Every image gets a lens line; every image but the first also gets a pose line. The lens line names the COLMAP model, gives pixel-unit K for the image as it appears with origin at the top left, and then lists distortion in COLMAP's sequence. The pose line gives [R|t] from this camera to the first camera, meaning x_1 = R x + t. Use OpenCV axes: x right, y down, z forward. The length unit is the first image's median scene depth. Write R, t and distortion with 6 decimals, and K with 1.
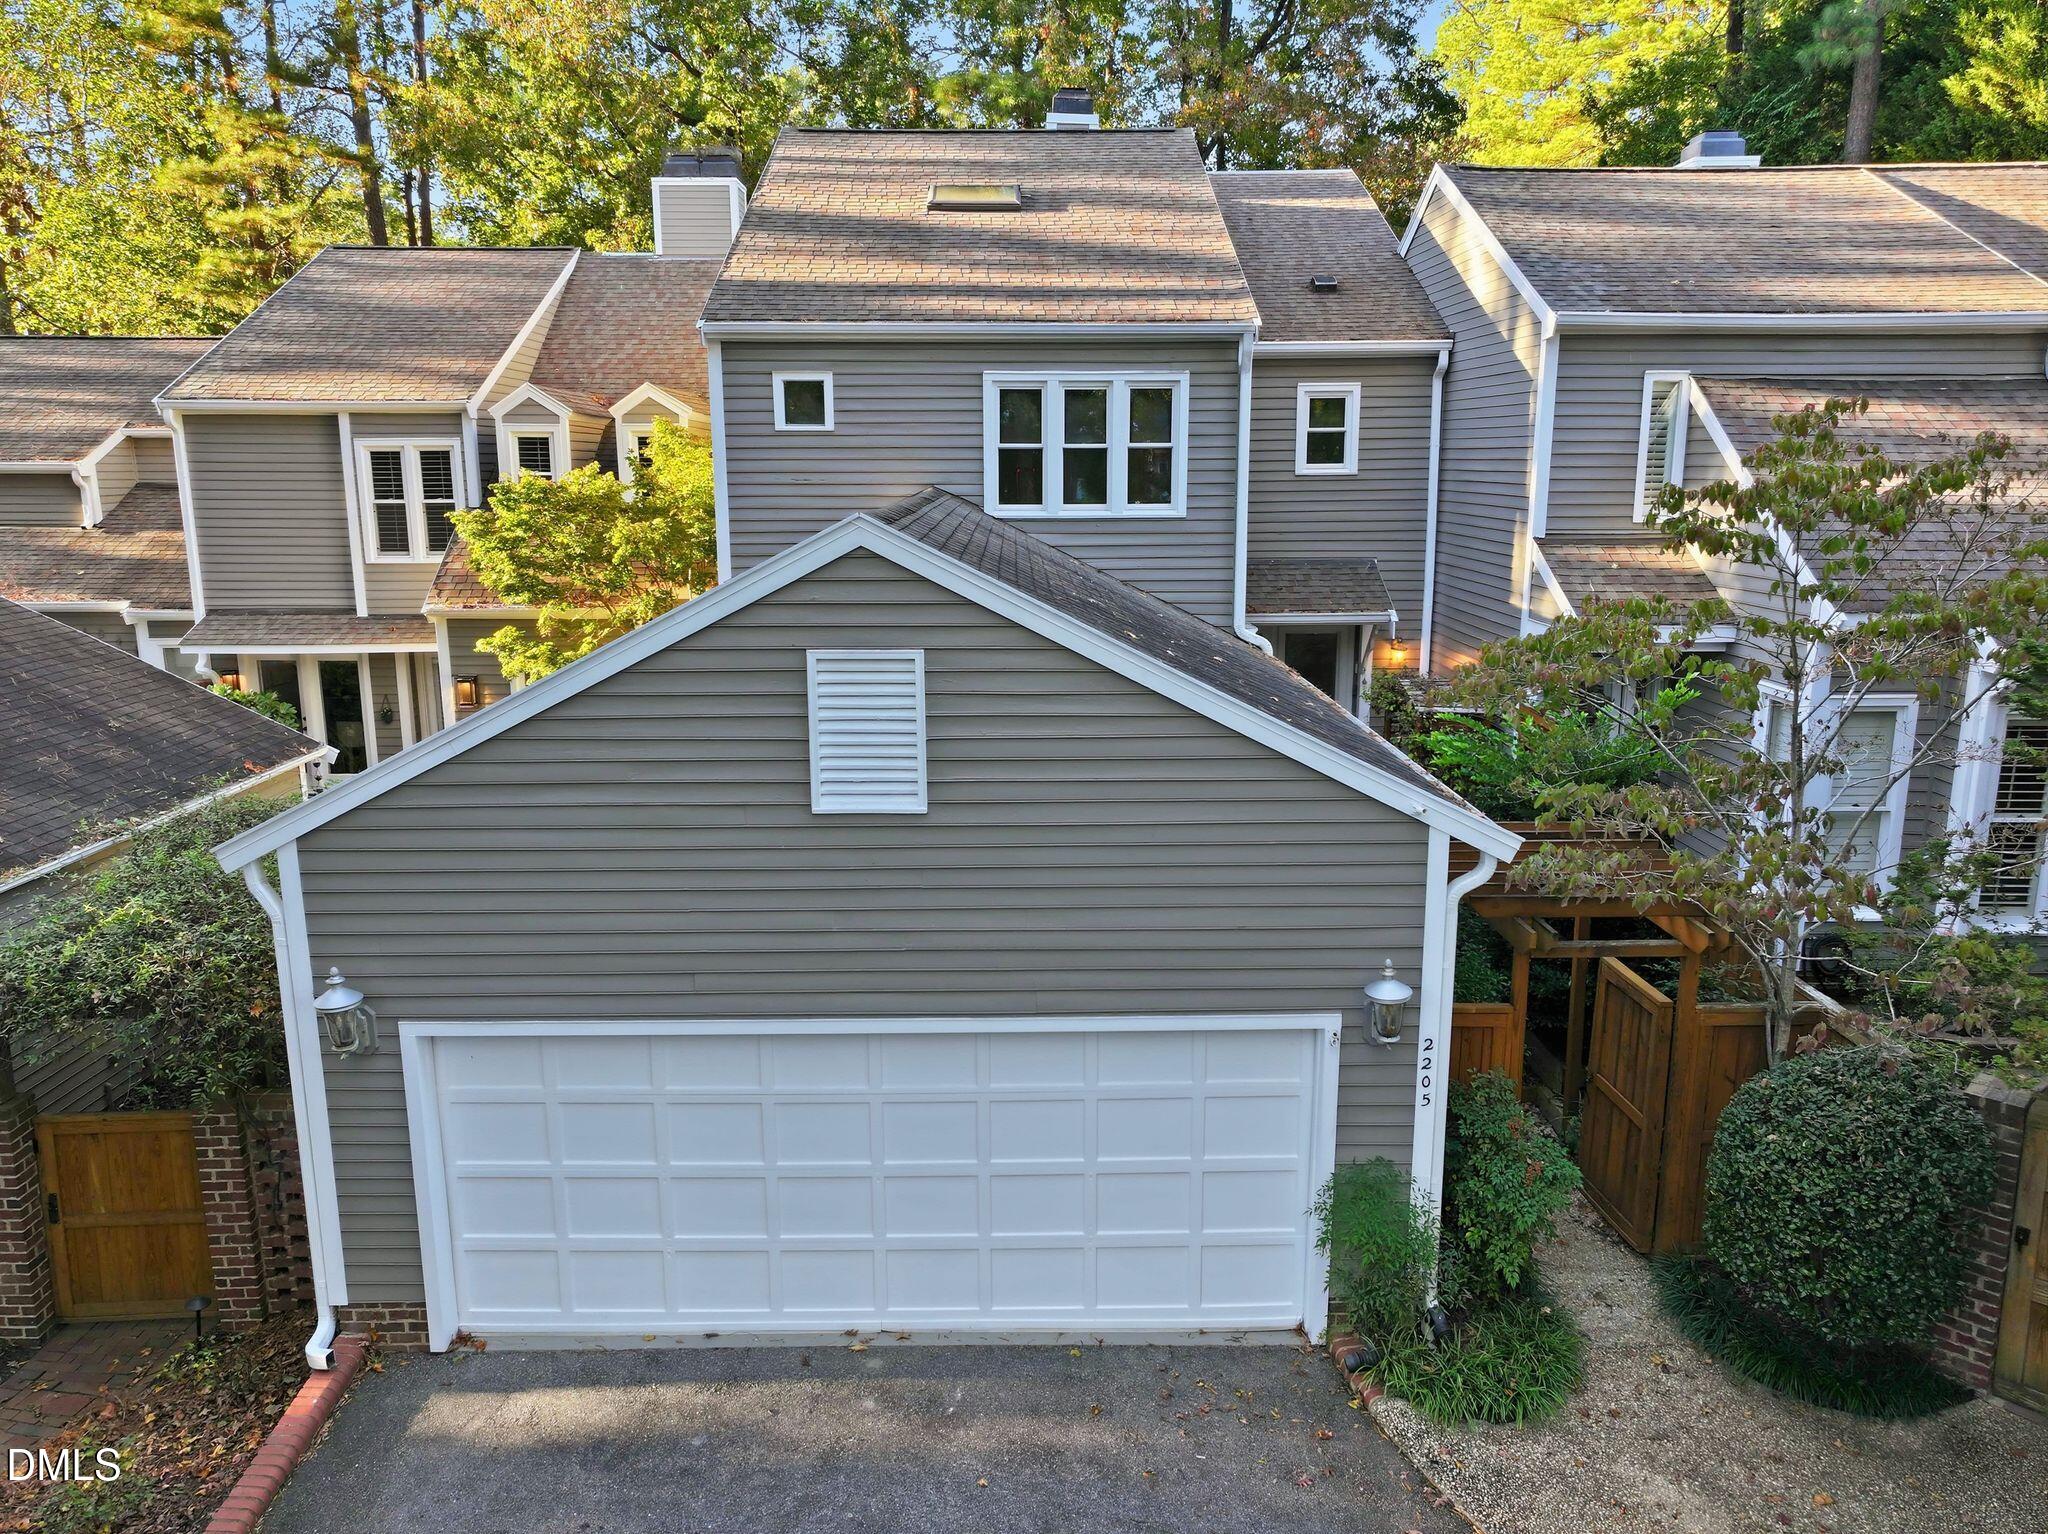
lens RADIAL K [[1453.9, 0, 1026.5], [0, 1453.9, 764.9], [0, 0, 1]] dist [-0.001353, -0.000135]
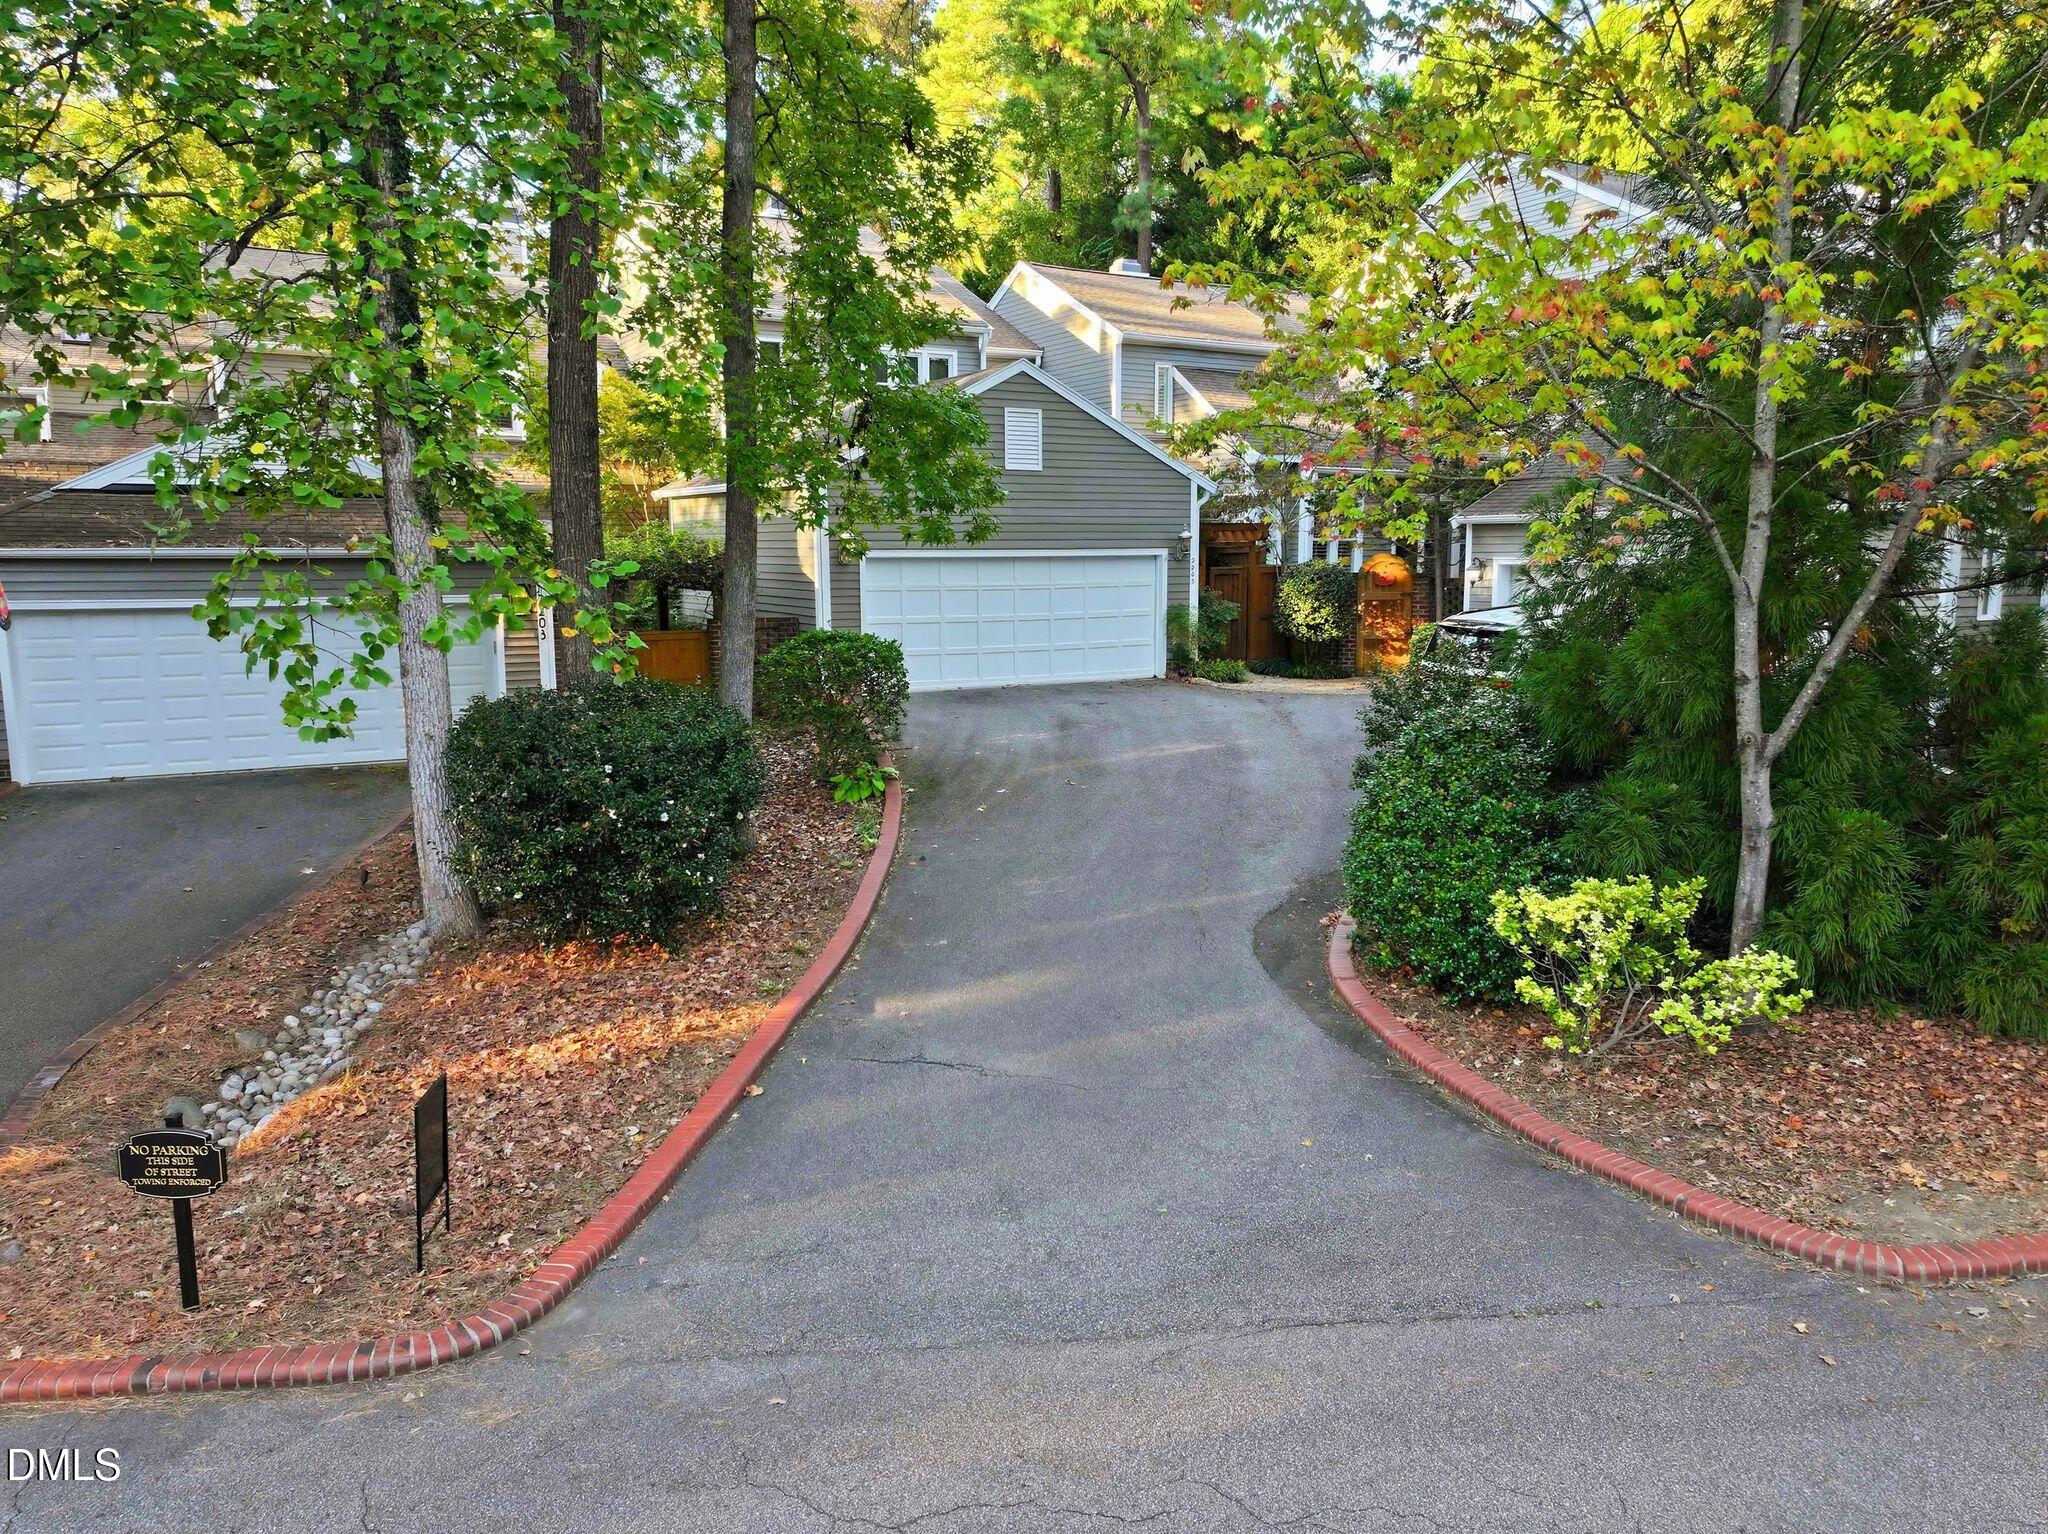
lens RADIAL K [[1453.9, 0, 1022.4], [0, 1453.9, 765.4], [0, 0, 1]] dist [-0.001353, -0.000135]
pose [[0.879319, -0.065909, 0.471650, -1.404772], [0.094342, 0.994857, -0.036865, 0.671985], [-0.466795, 0.076913, 0.881015, -1.342743]]
